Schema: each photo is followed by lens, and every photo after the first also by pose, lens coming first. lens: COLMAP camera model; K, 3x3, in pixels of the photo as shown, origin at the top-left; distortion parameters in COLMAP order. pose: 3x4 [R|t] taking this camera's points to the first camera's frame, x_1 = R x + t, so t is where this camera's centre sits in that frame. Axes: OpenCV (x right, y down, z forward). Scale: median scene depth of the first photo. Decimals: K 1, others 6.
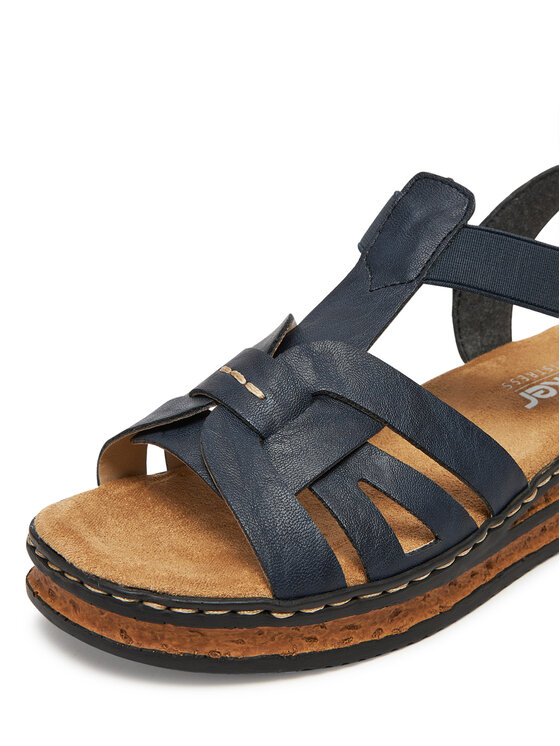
lens RADIAL K [[876.7, 0, 301.5], [0, 876.7, 372.9], [0, 0, 1]] dist [-0.077737, 0.012728]
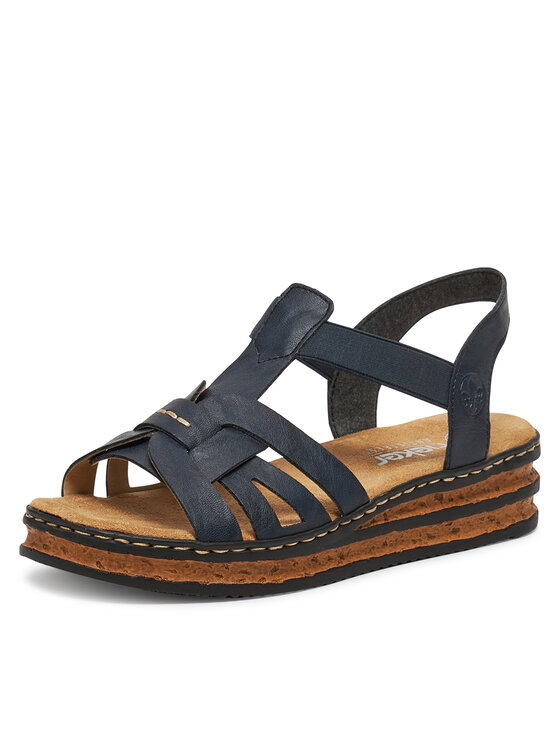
lens RADIAL K [[1400.6, 0, 280.0], [0, 1400.6, 373.0], [0, 0, 1]] dist [-0.003416, -0.022413]
pose [[0.995566, 0.033045, 0.088072, -0.103261], [-0.016344, 0.982792, -0.183991, 0.379500], [-0.092636, 0.181736, 0.978974, -1.388299]]
